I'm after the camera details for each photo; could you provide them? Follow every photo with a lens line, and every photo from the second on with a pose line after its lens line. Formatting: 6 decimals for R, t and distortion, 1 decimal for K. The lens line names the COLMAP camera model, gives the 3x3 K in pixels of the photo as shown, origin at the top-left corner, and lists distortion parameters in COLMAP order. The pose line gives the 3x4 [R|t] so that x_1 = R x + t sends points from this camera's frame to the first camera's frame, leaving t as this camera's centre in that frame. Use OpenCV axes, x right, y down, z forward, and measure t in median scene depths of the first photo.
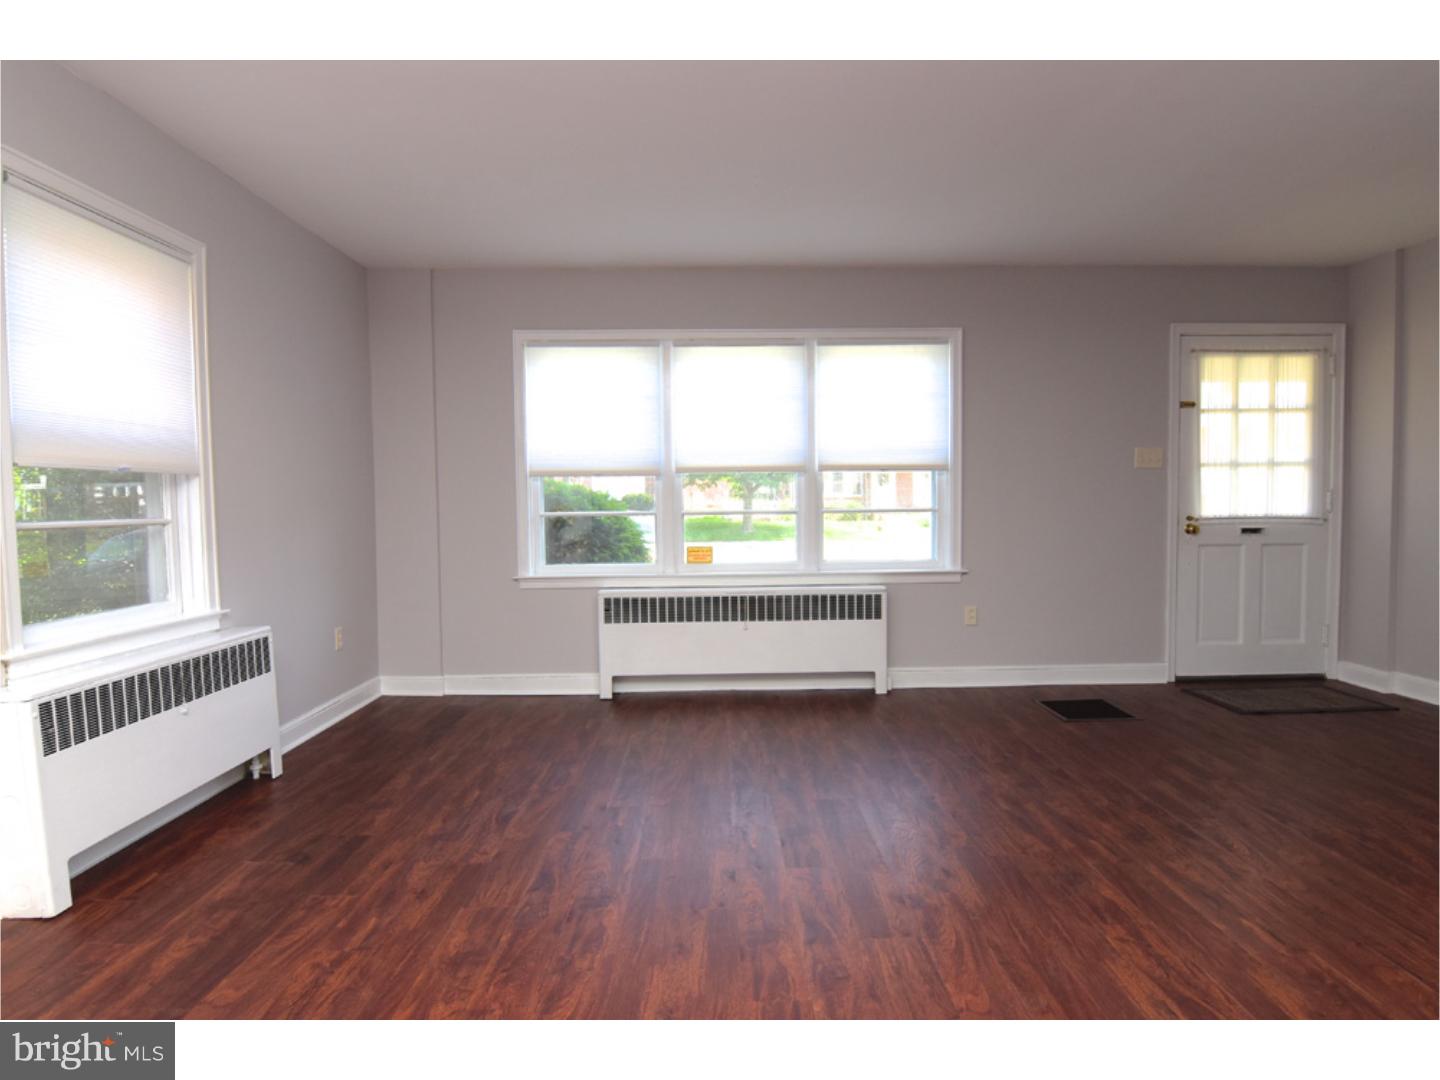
lens RADIAL K [[752.9, 0, 722.1], [0, 752.9, 540.5], [0, 0, 1]] dist [-0.000044, 0.000155]
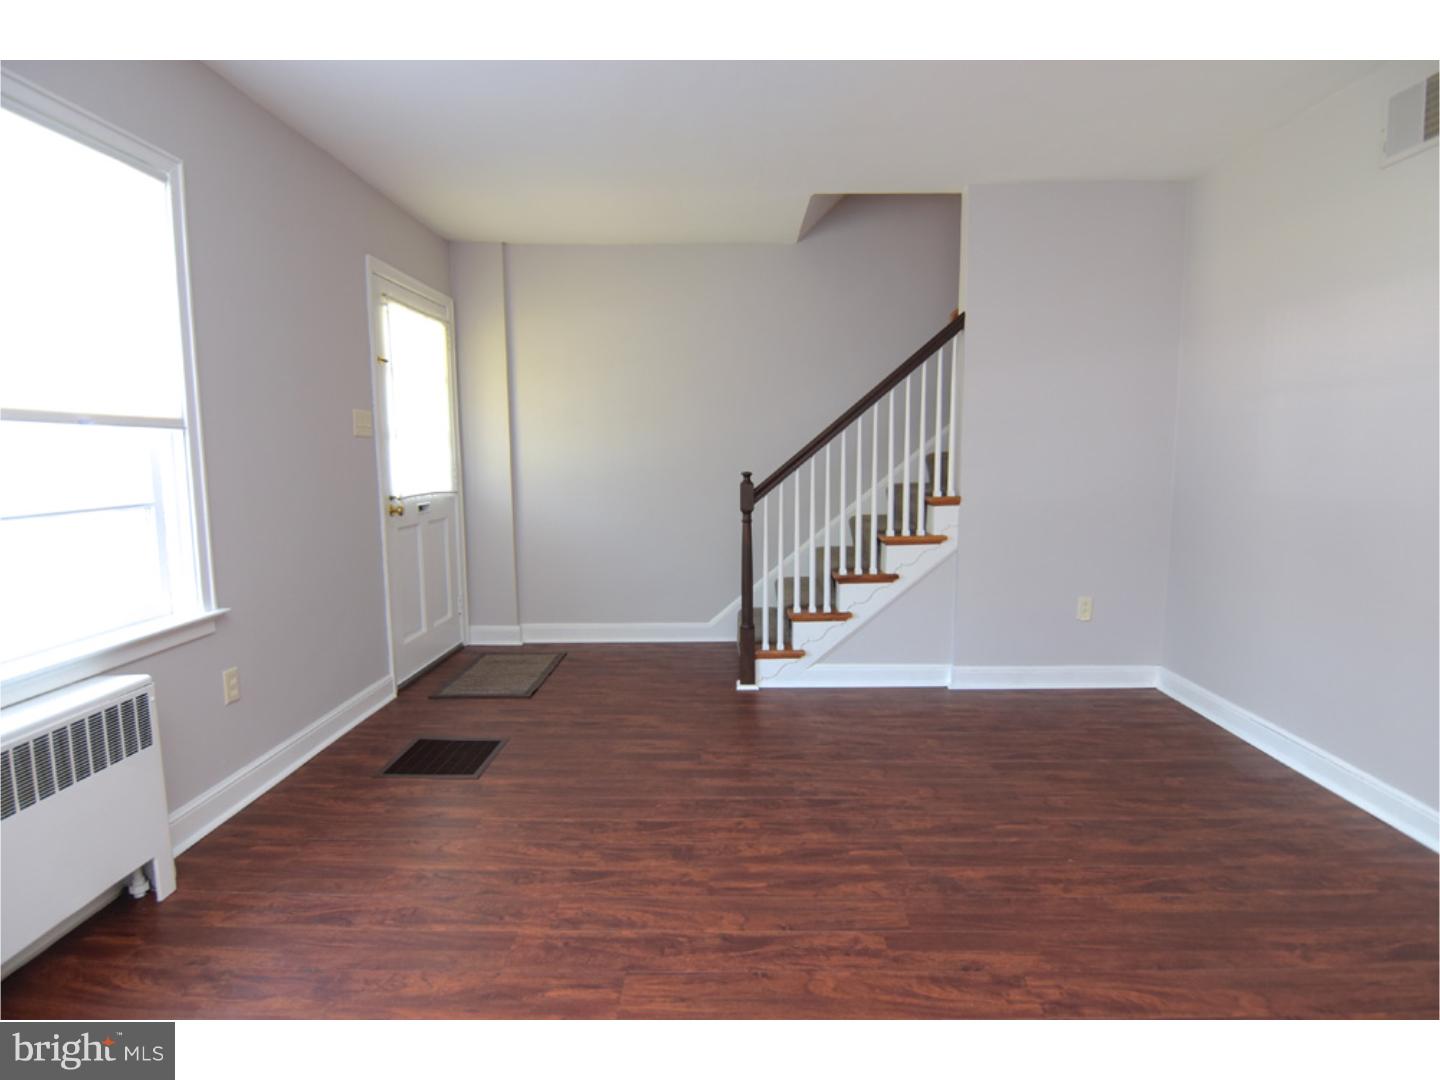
lens RADIAL K [[765.6, 0, 724.6], [0, 765.6, 548.1], [0, 0, 1]] dist [-0.006535, -0.001929]
pose [[0.030804, -0.110325, 0.993418, -0.375225], [0.049221, 0.992851, 0.108736, -0.081849], [-0.998313, 0.045547, 0.036015, 0.982352]]
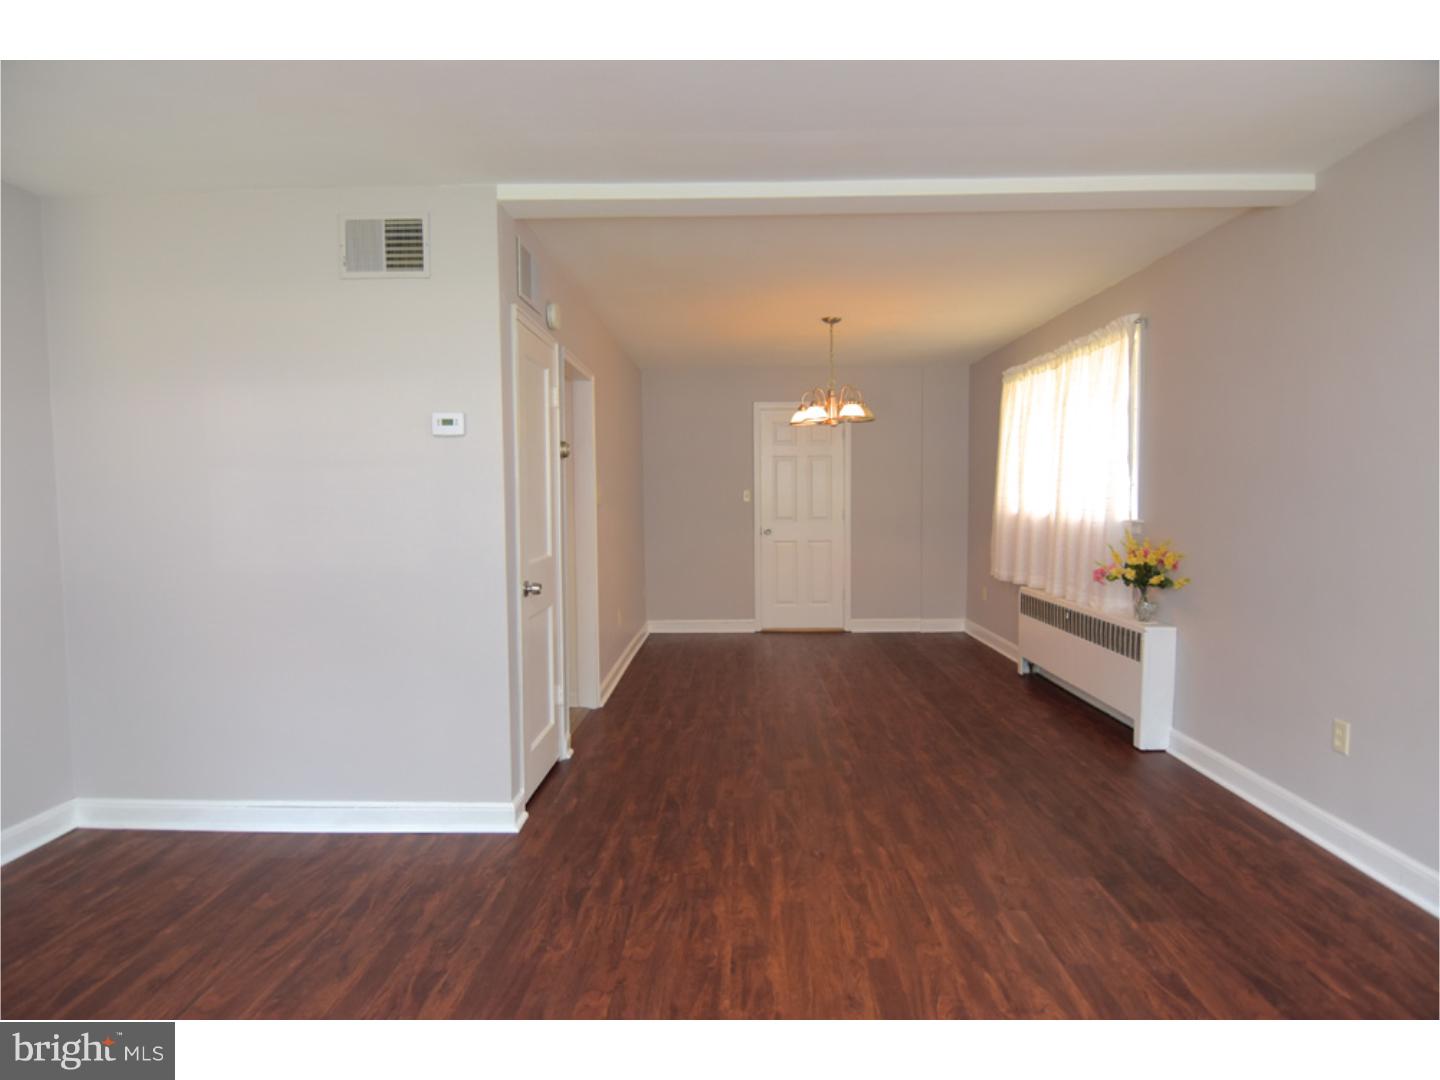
lens RADIAL K [[765.6, 0, 722.2], [0, 765.6, 537.9], [0, 0, 1]] dist [-0.006535, -0.001929]
pose [[-0.999505, 0.016684, 0.026676, 0.054572], [0.018970, 0.995949, 0.087900, -0.122997], [-0.025101, 0.088362, -0.995772, 1.266934]]
